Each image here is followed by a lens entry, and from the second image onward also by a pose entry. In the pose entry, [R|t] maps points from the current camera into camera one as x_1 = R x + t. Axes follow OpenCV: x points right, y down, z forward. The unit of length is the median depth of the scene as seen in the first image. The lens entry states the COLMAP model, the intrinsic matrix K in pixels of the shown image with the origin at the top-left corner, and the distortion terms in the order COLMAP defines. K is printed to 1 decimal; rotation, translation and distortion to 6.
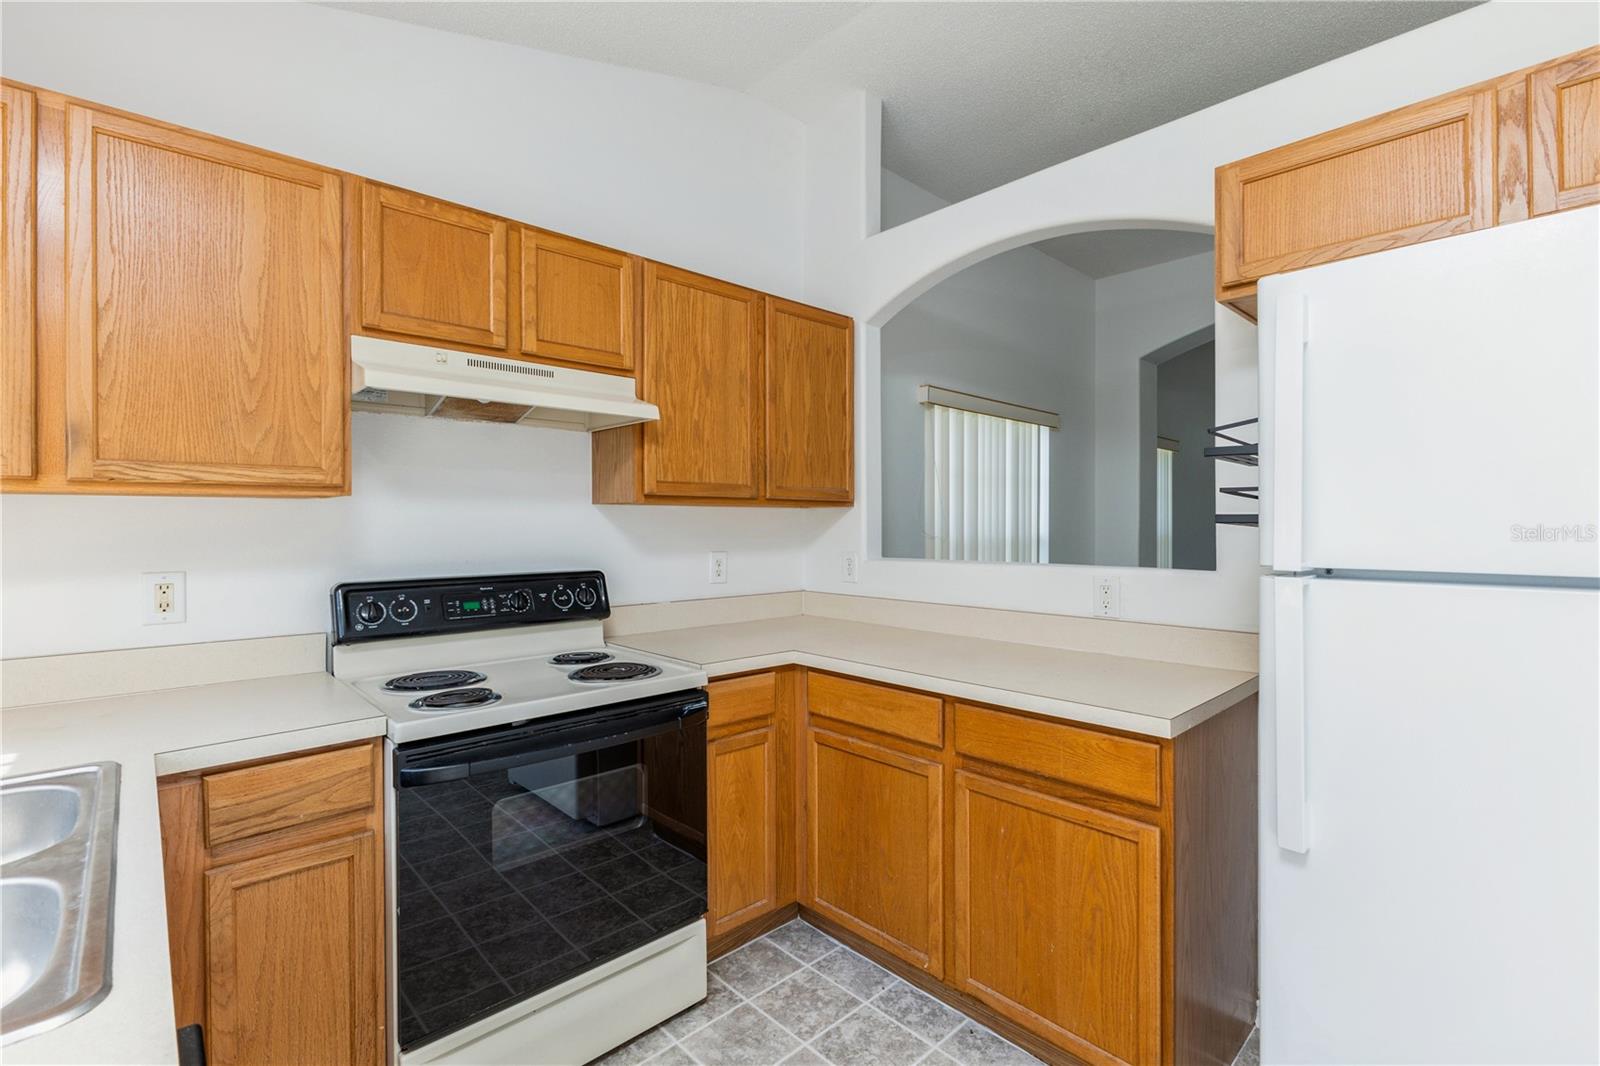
lens RADIAL K [[714.4, 0, 807.7], [0, 714.4, 525.3], [0, 0, 1]] dist [-0.009115, 0.000478]
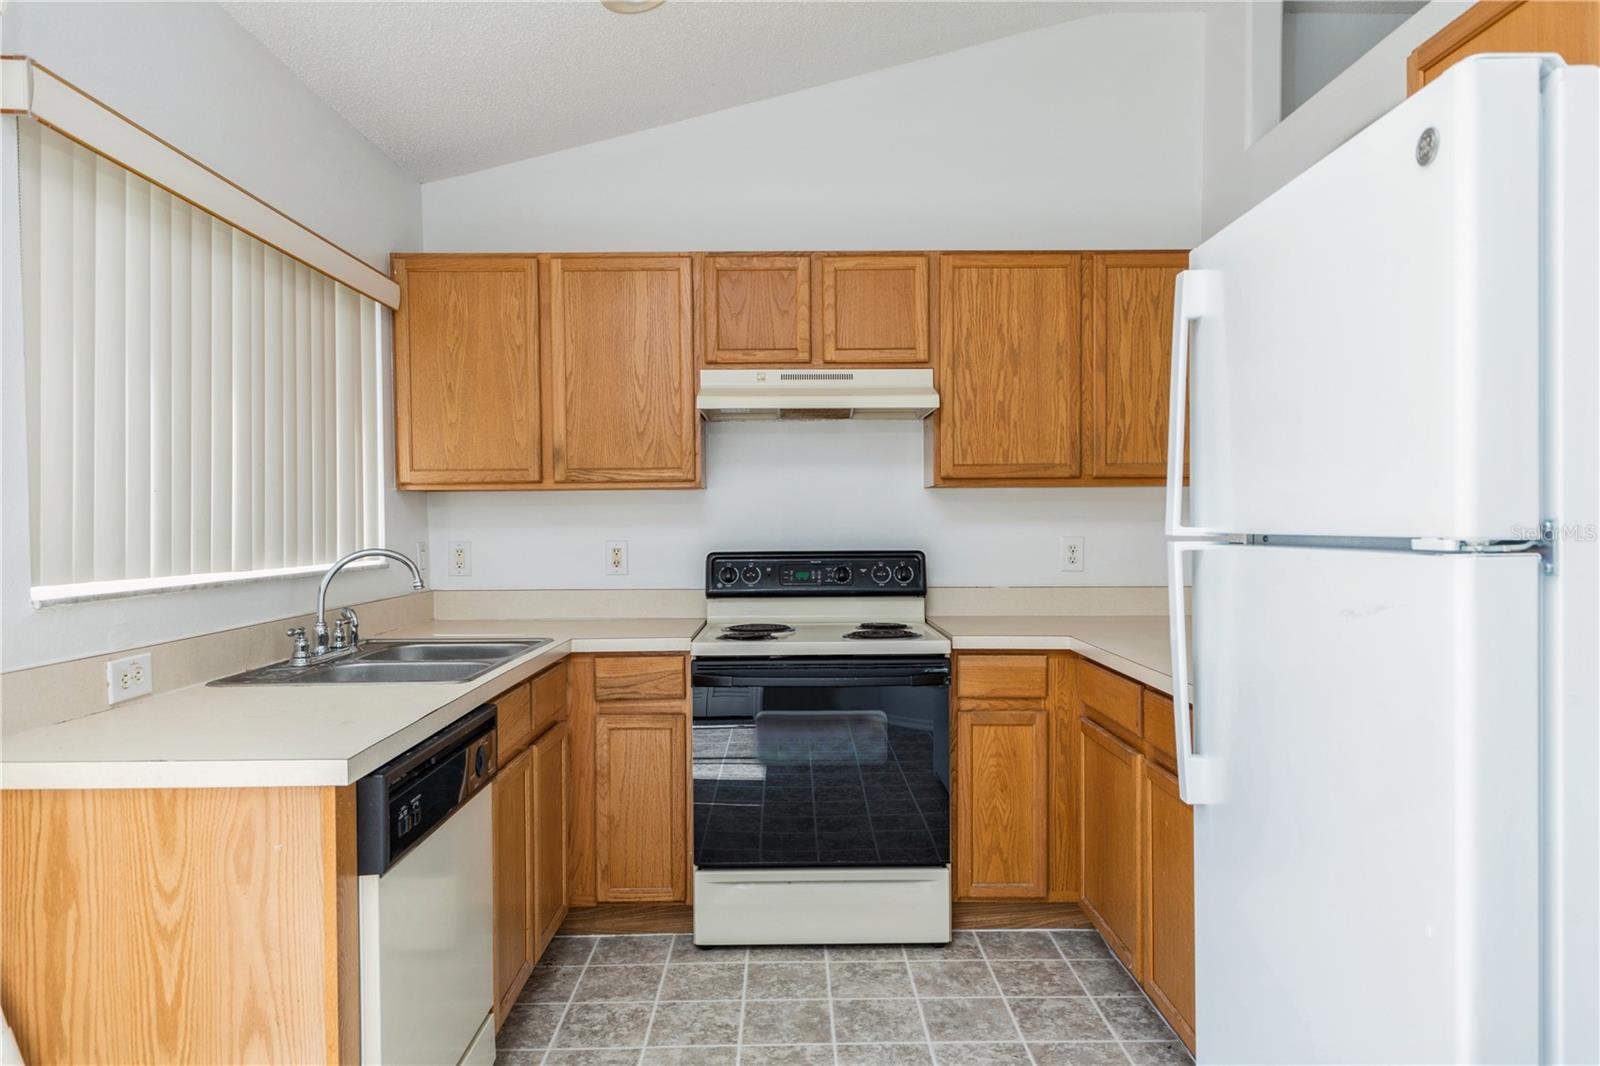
lens RADIAL K [[982.4, 0, 791.0], [0, 982.4, 531.4], [0, 0, 1]] dist [0.007109, 0.001409]
pose [[0.738614, 0.004214, -0.674115, 0.660899], [0.003872, 0.999937, 0.010493, 0.022307], [0.674117, -0.010360, 0.738552, -0.248535]]
